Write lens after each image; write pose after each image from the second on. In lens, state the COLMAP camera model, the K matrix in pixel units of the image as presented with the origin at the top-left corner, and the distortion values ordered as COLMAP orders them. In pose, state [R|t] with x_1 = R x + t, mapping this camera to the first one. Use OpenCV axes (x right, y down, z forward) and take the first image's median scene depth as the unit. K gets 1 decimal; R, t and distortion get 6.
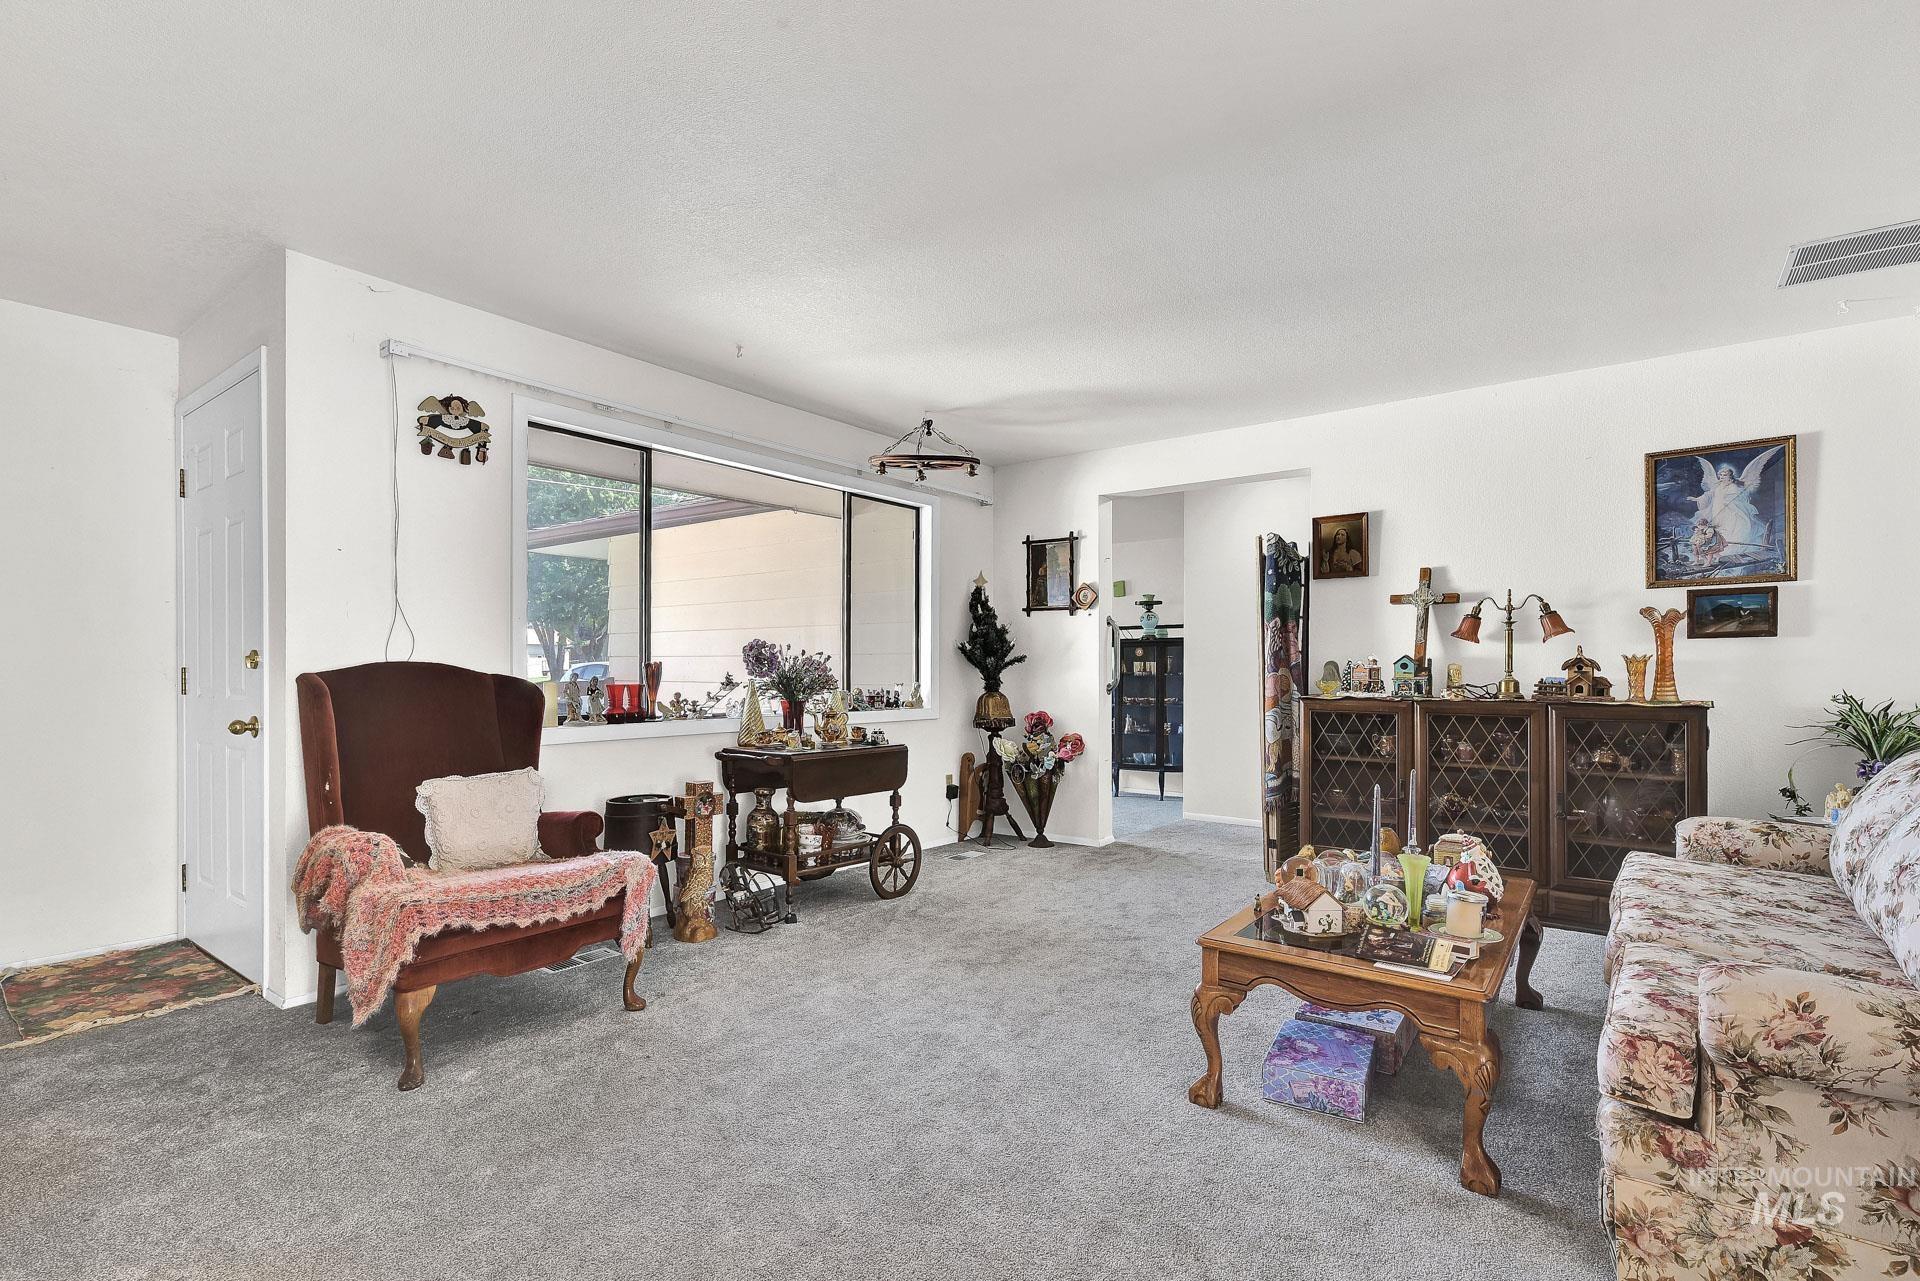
lens RADIAL K [[896.6, 0, 941.0], [0, 896.6, 674.8], [0, 0, 1]] dist [0.000180, 0.000197]
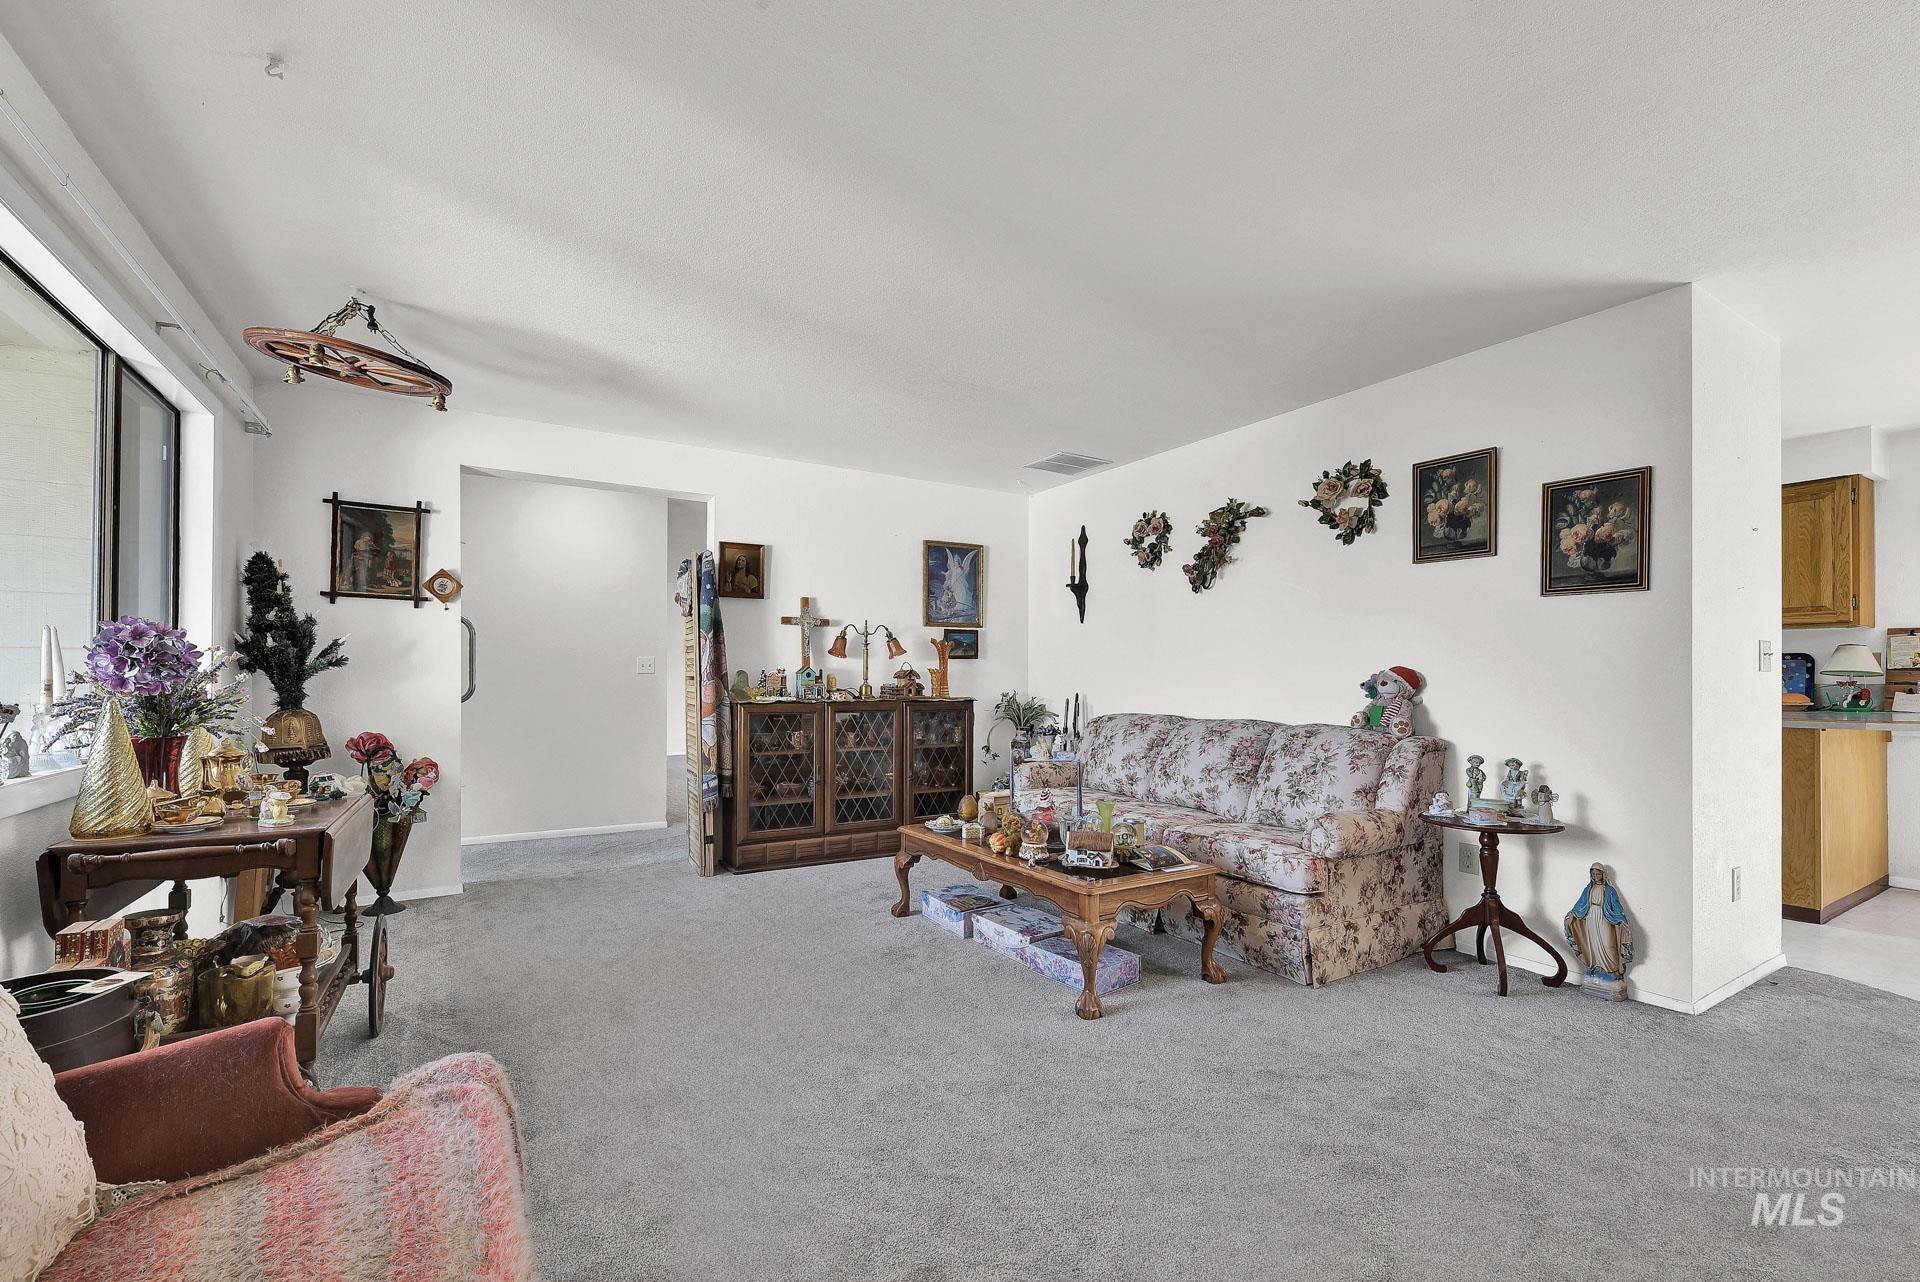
lens RADIAL K [[807.6, 0, 952.7], [0, 807.6, 667.2], [0, 0, 1]] dist [0.000559, 0.000510]
pose [[0.352596, 0.008613, 0.935736, -0.489637], [0.000148, 0.999957, -0.009260, -0.010350], [-0.935776, 0.003403, 0.352579, 0.431563]]
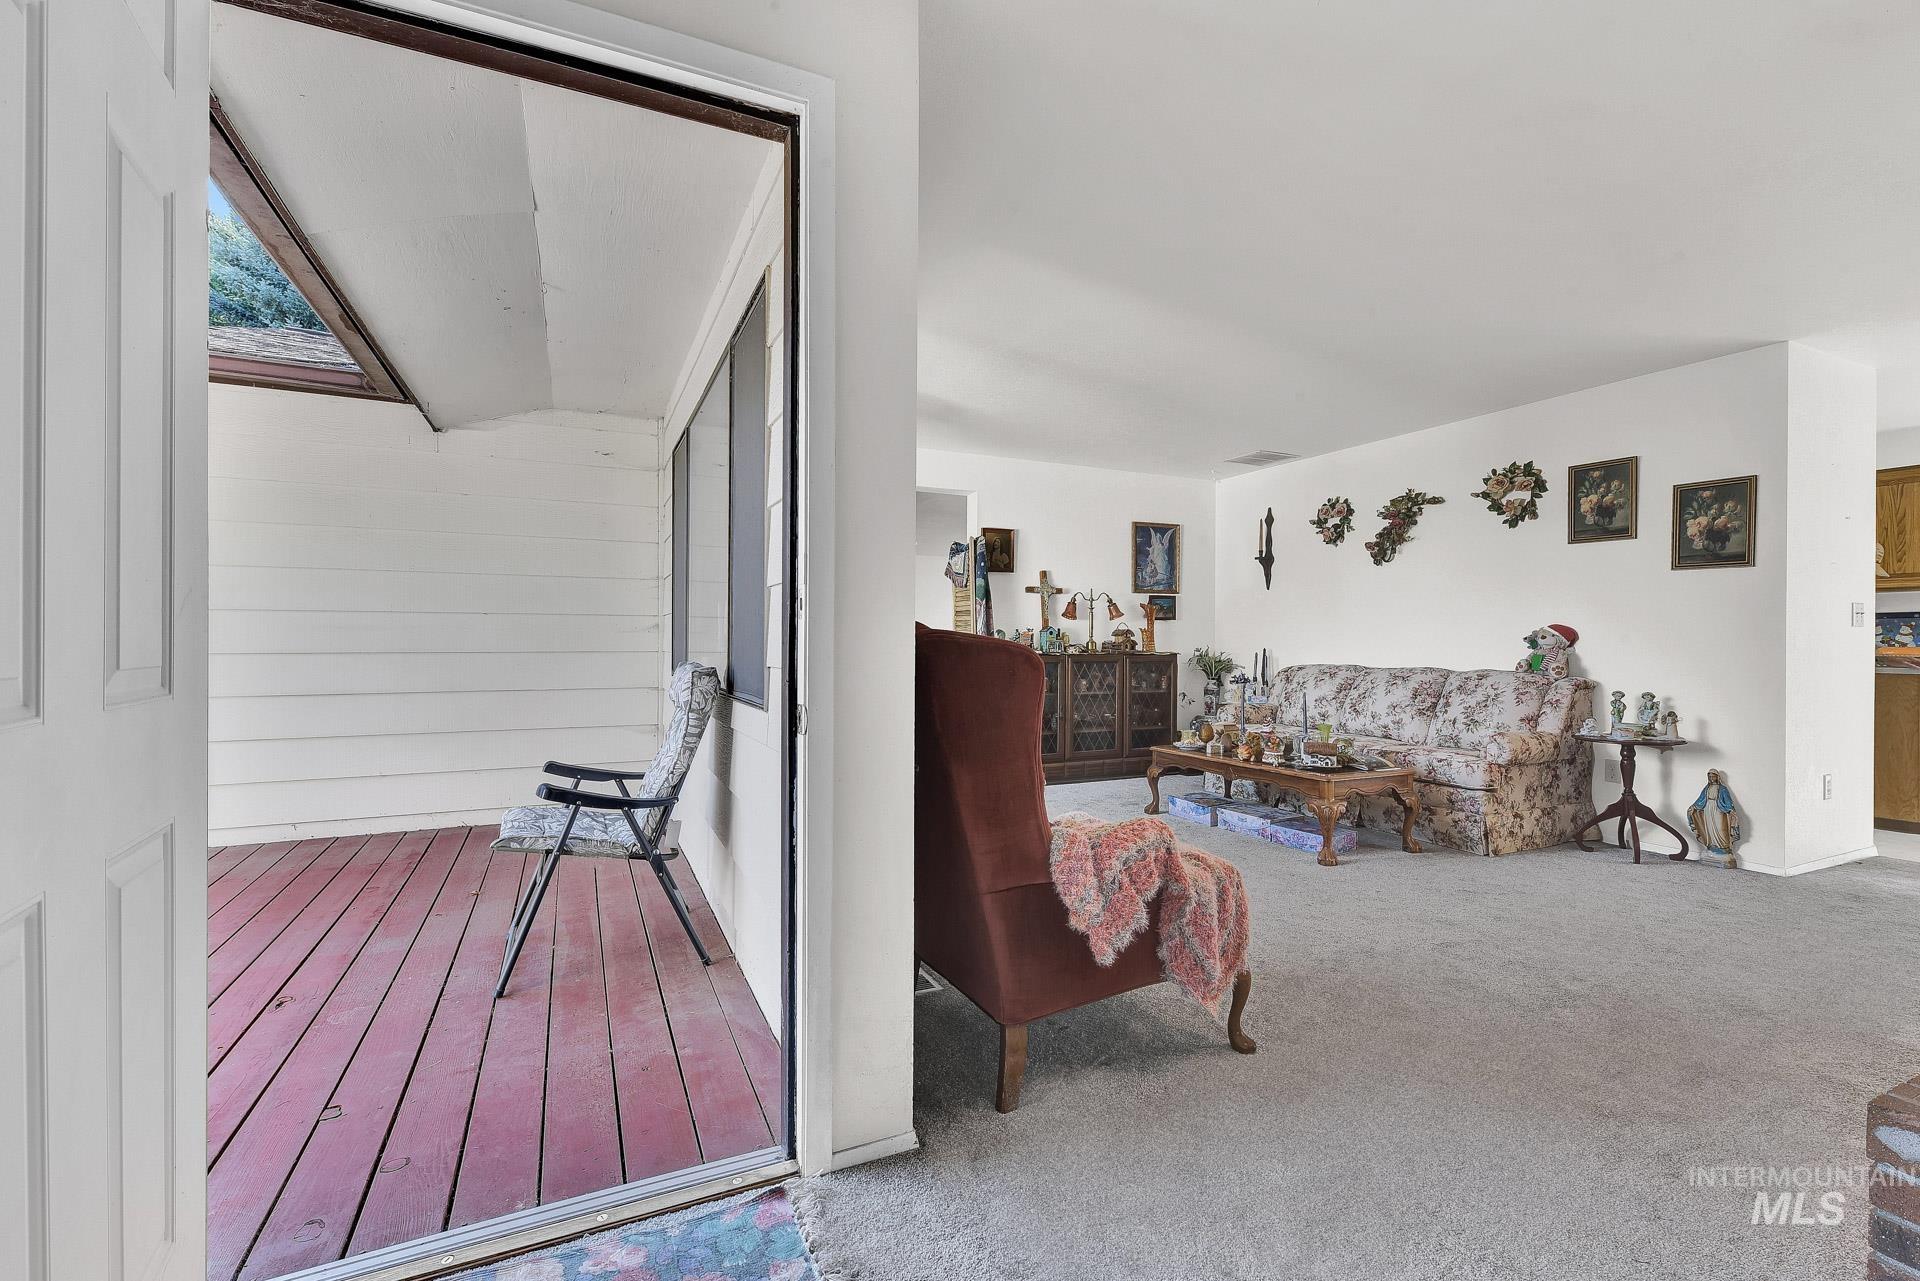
lens RADIAL K [[833.9, 0, 960.0], [0, 833.9, 640.5], [0, 0, 1]] dist [-0.002215, -0.001127]
pose [[0.450286, -0.001312, 0.892883, -0.900564], [0.000130, 0.999999, 0.001404, 0.001727], [-0.892884, -0.000517, 0.450286, 0.504868]]
